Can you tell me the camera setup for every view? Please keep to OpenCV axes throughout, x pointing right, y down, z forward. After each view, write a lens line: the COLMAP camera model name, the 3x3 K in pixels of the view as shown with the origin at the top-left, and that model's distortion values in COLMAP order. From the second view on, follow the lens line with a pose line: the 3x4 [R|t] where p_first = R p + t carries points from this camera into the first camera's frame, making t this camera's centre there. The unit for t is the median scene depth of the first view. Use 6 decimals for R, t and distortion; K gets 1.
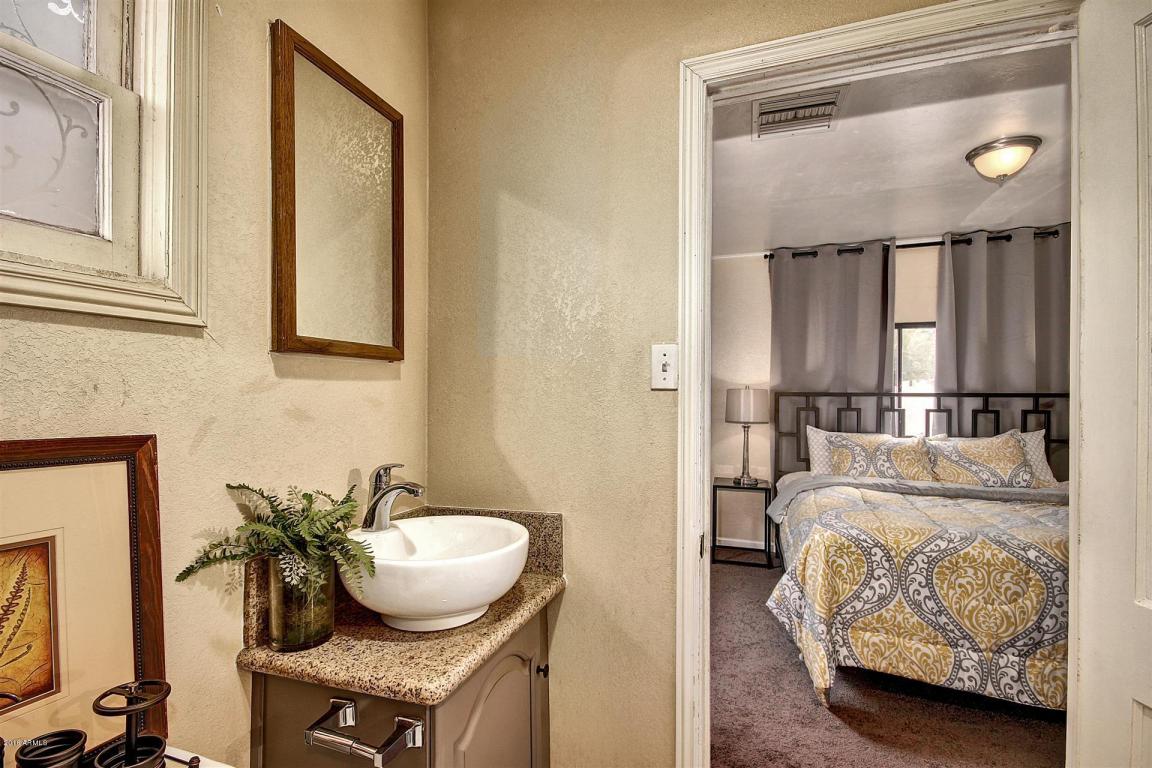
lens RADIAL K [[536.0, 0, 574.0], [0, 536.0, 393.9], [0, 0, 1]] dist [-0.000208, -0.000538]
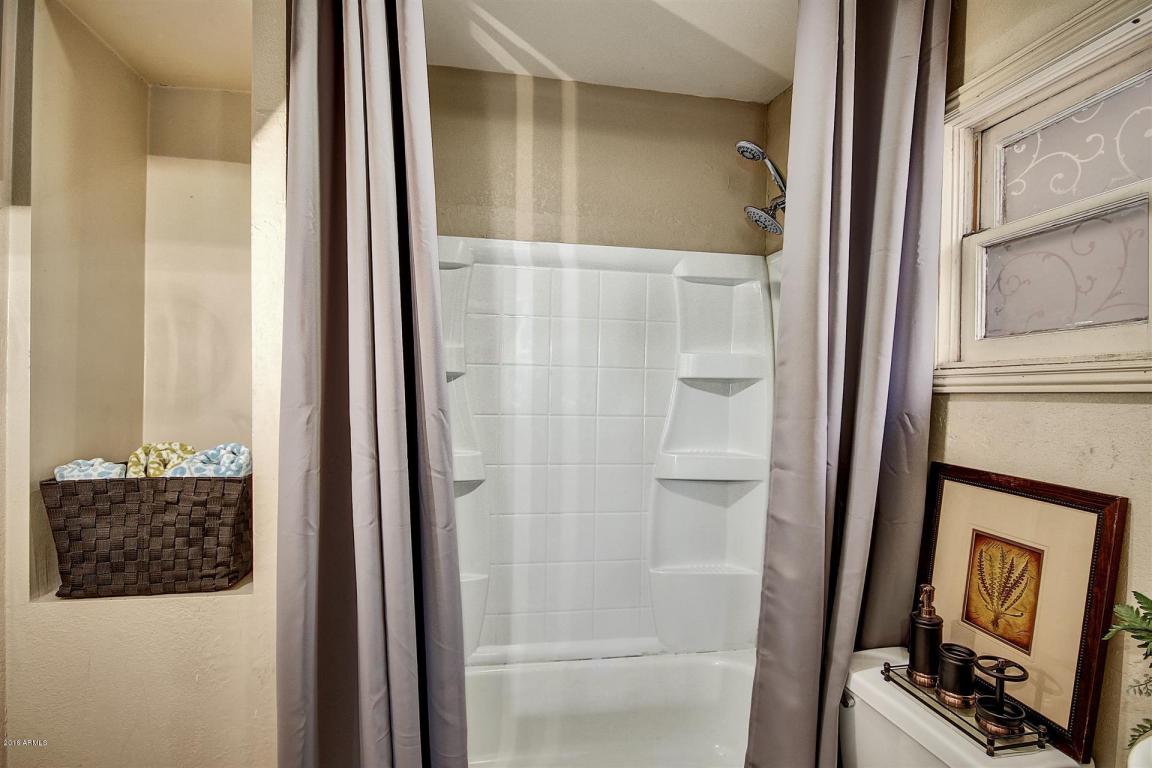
lens RADIAL K [[587.4, 0, 576.0], [0, 587.4, 384.0], [0, 0, 1]] dist [0.029975, -0.000016]
pose [[-0.857461, -0.018057, -0.514231, 0.850552], [-0.019318, 0.999809, -0.002897, -0.138169], [0.514185, 0.007450, -0.857647, 1.563908]]
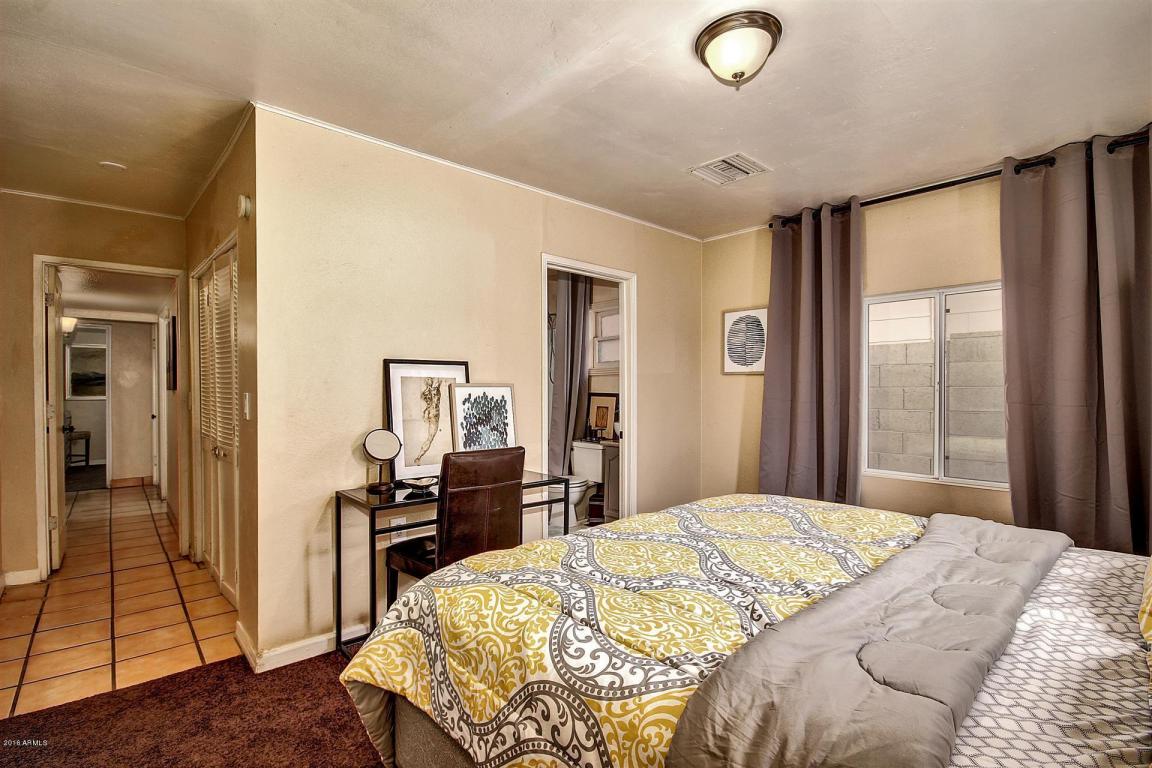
lens RADIAL K [[536.0, 0, 574.0], [0, 536.0, 393.9], [0, 0, 1]] dist [-0.000208, -0.000538]
pose [[-0.472775, 0.008143, -0.881145, 4.845887], [0.002763, 0.999966, 0.007758, 0.042814], [0.881179, 0.001233, -0.472782, 3.514966]]
